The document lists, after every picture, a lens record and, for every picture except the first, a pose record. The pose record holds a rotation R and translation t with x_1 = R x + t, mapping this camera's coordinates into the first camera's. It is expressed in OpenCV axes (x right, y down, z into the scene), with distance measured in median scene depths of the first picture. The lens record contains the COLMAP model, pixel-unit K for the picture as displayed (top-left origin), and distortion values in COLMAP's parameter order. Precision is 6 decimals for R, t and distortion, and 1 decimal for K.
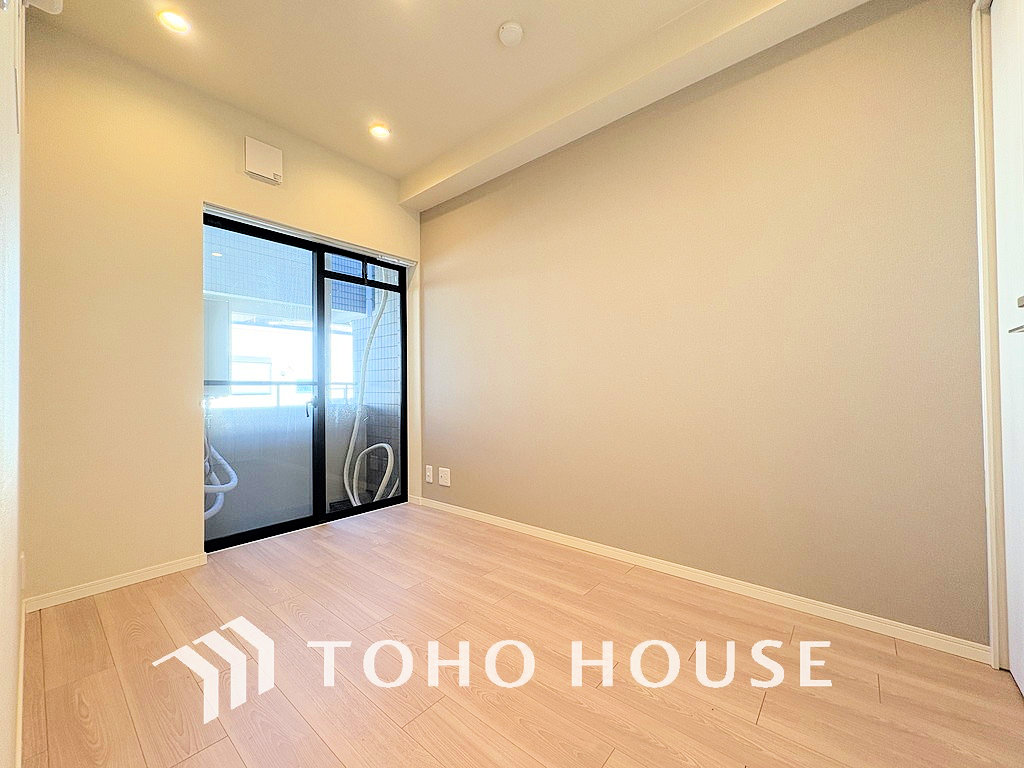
lens RADIAL K [[407.7, 0, 512.0], [0, 407.7, 384.0], [0, 0, 1]] dist [-0.000193, -0.000042]
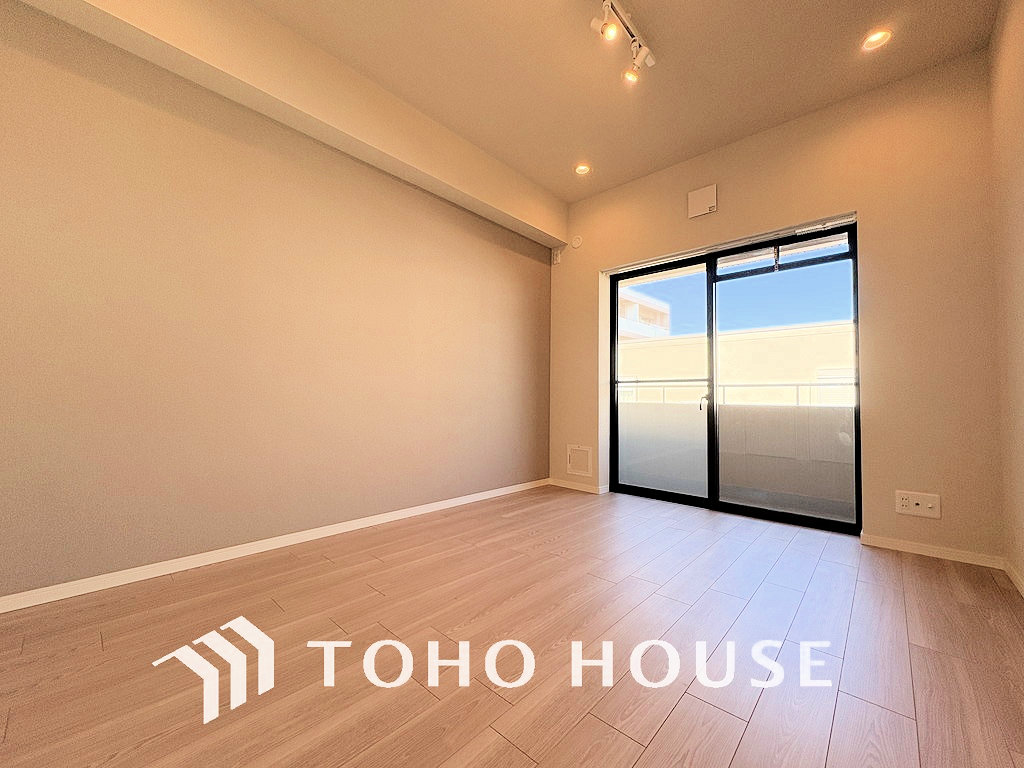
lens RADIAL K [[439.5, 0, 534.0], [0, 439.5, 377.3], [0, 0, 1]] dist [-0.000459, -0.000085]
pose [[-0.053601, -0.028208, -0.998164, 0.706536], [0.003978, 0.999587, -0.028462, 0.016002], [0.998554, -0.005497, -0.053467, 0.588449]]
